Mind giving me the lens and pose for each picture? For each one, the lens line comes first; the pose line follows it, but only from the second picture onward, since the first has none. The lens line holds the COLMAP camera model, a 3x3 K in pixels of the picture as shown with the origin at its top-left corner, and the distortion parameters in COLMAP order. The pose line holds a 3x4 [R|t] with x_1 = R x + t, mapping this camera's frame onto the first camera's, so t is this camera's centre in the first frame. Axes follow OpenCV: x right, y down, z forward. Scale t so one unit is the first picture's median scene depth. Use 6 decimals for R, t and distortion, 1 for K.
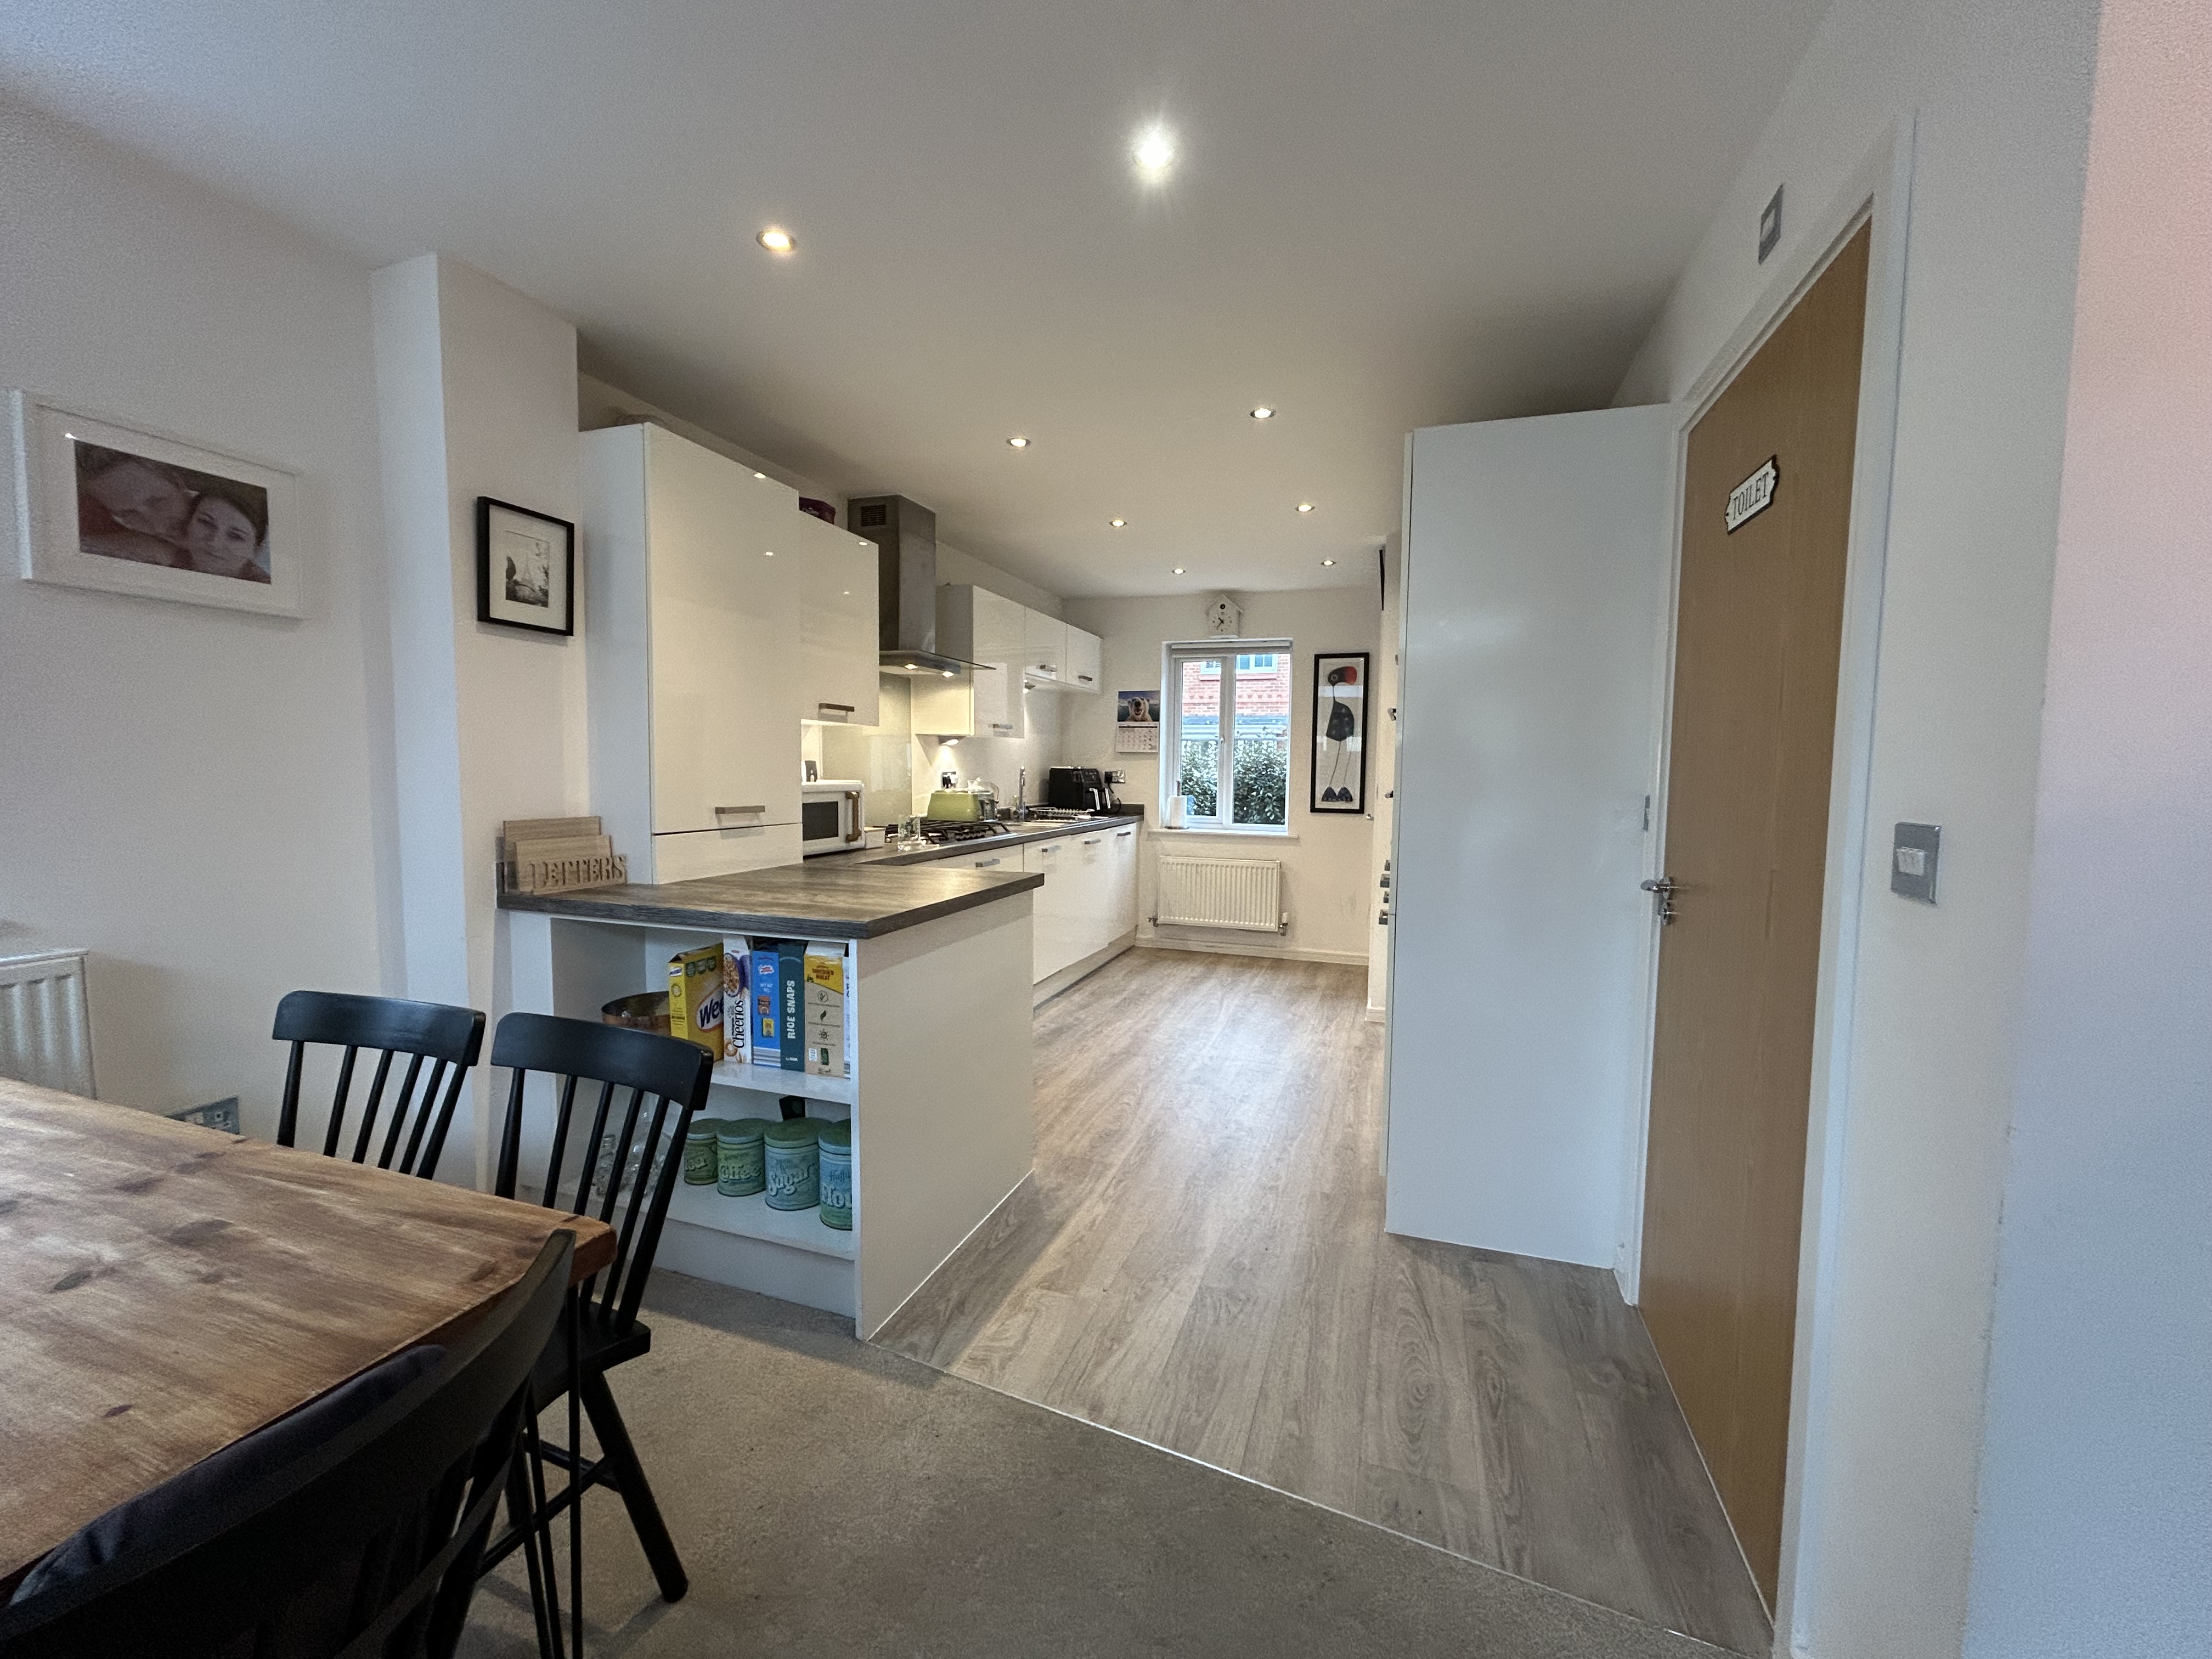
lens RADIAL K [[884.4, 0, 1110.9], [0, 884.4, 827.8], [0, 0, 1]] dist [-0.001527, -0.000301]
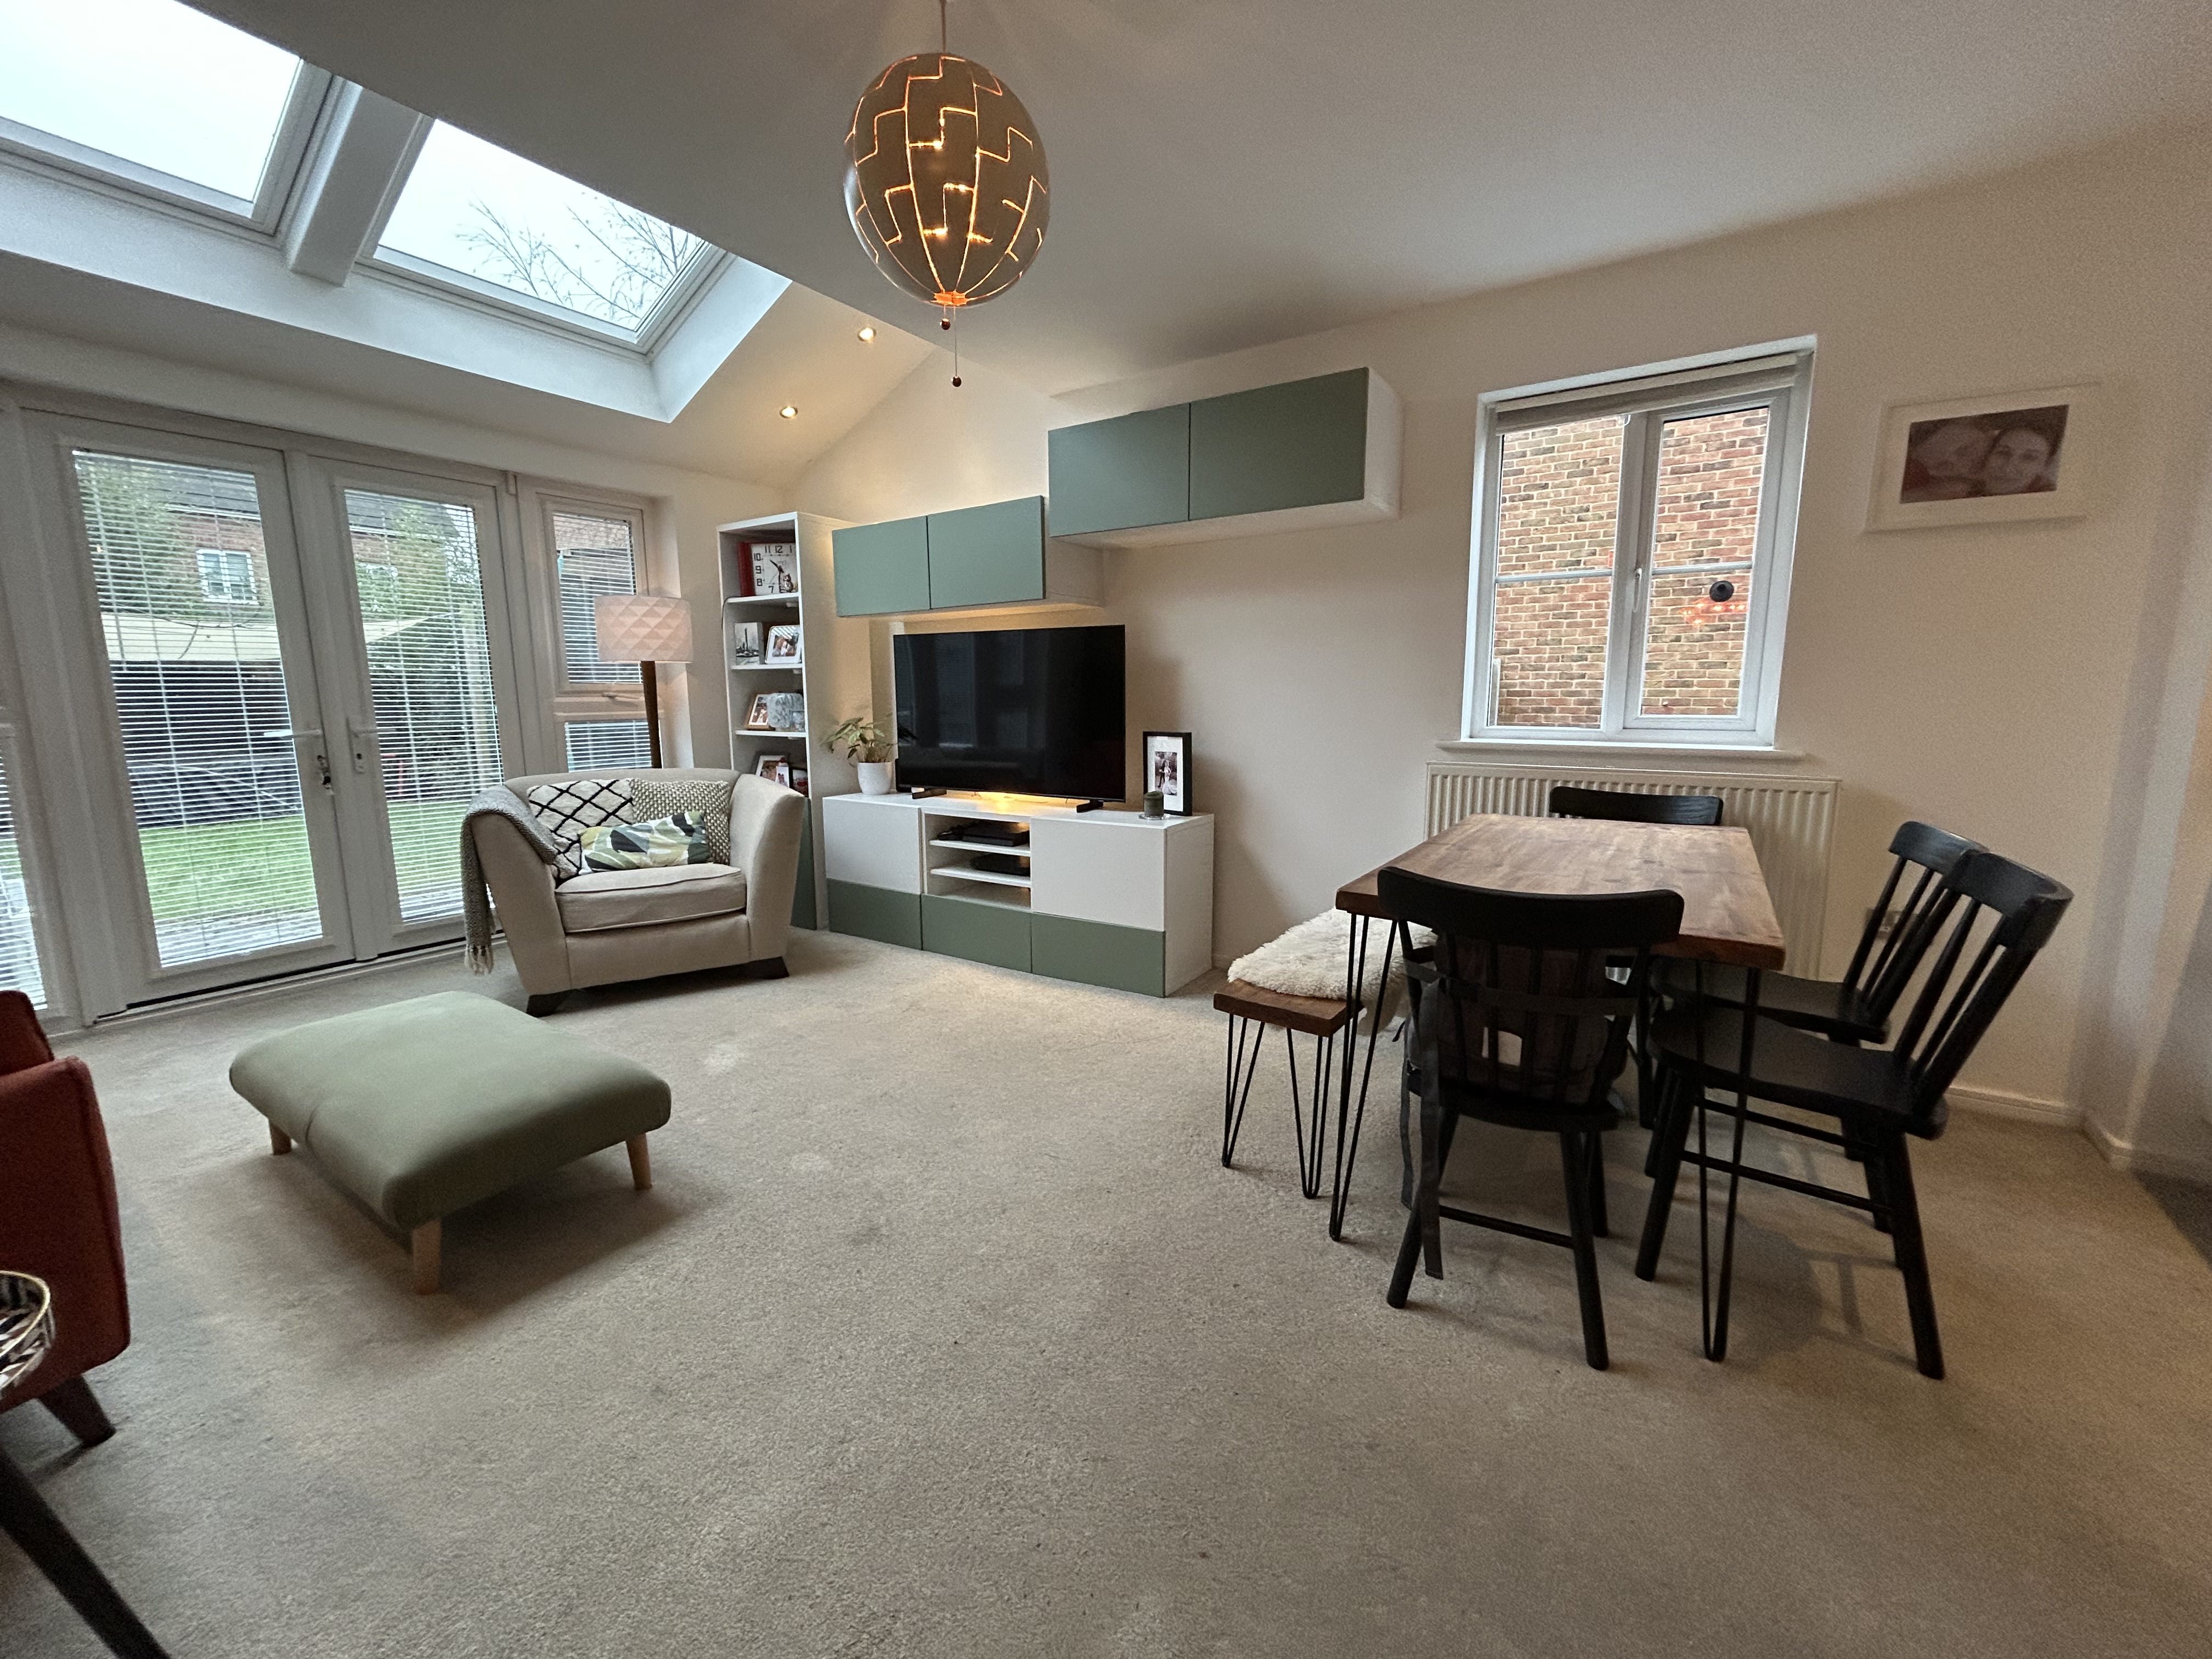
lens RADIAL K [[885.5, 0, 1097.6], [0, 885.5, 830.0], [0, 0, 1]] dist [-0.001454, 0.000104]
pose [[-0.258517, 0.140985, -0.955663, 0.277998], [-0.064821, 0.984531, 0.162779, 0.026833], [0.963829, 0.104028, -0.245379, 0.066285]]
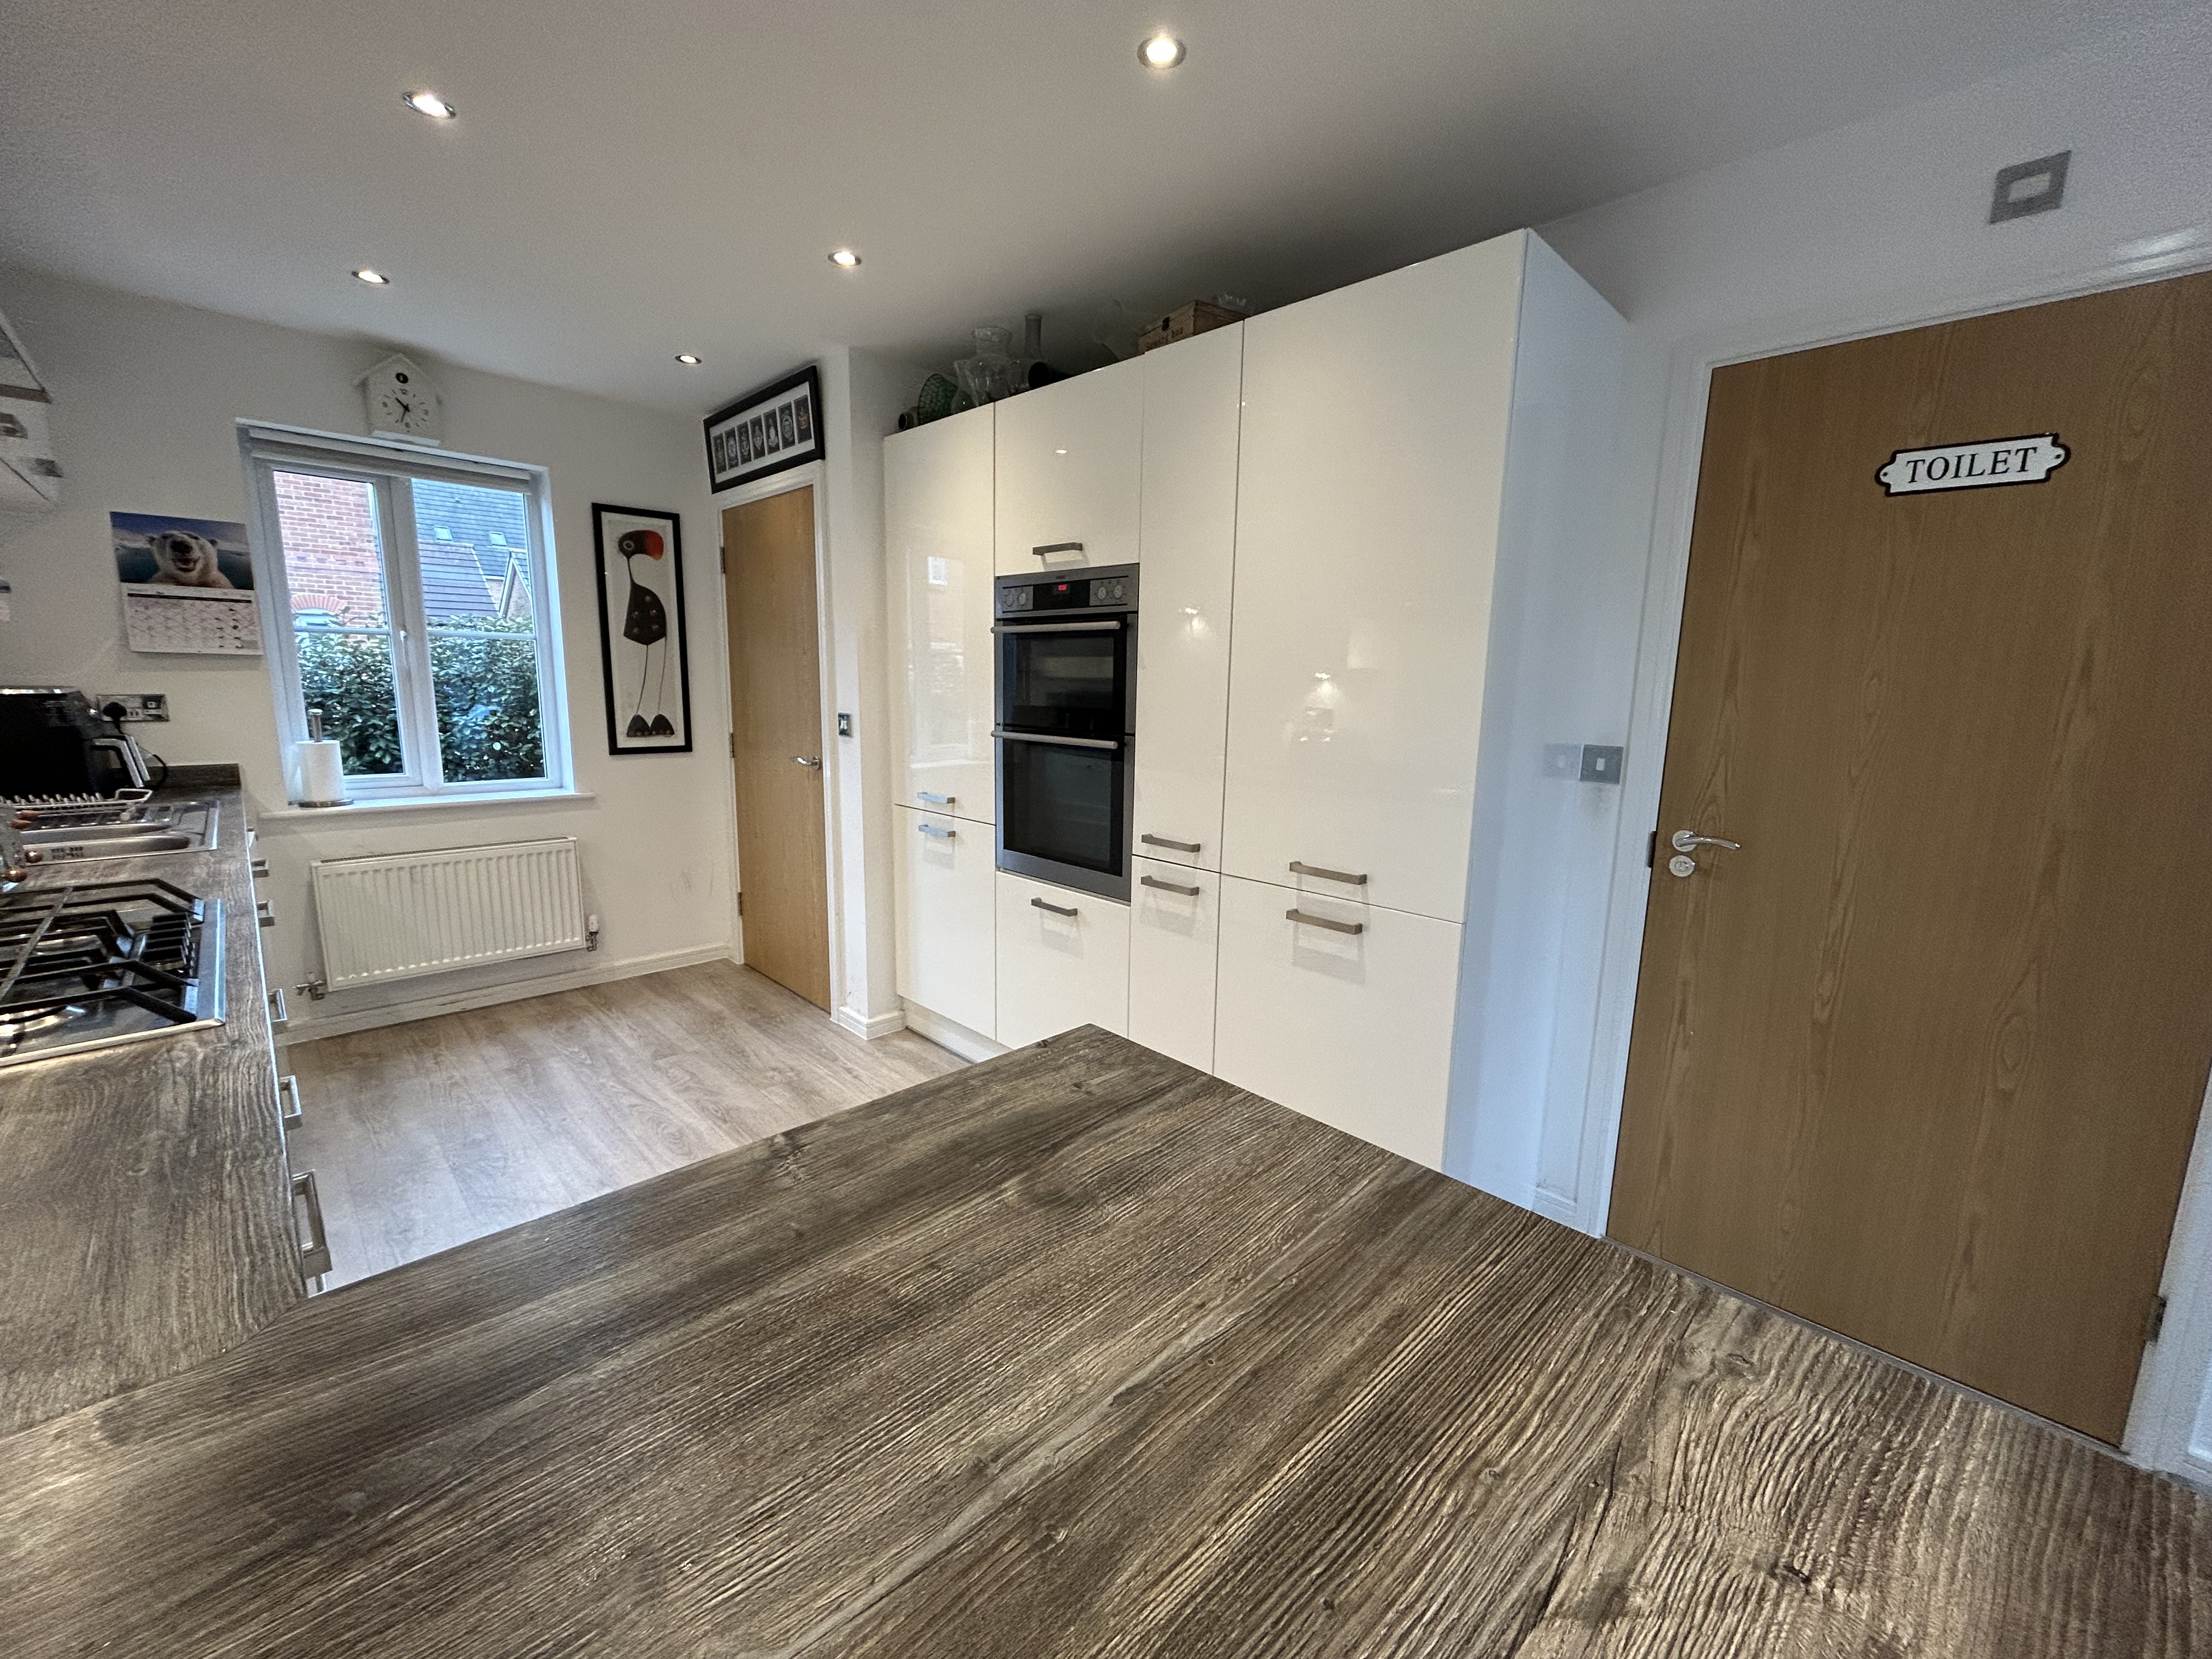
lens RADIAL K [[883.8, 0, 1099.8], [0, 883.8, 825.5], [0, 0, 1]] dist [0.000025, 0.000062]
pose [[0.450363, -0.151863, 0.879835, -0.293969], [0.048268, 0.988129, 0.145848, -0.067495], [-0.891540, -0.023217, 0.452347, 0.596050]]
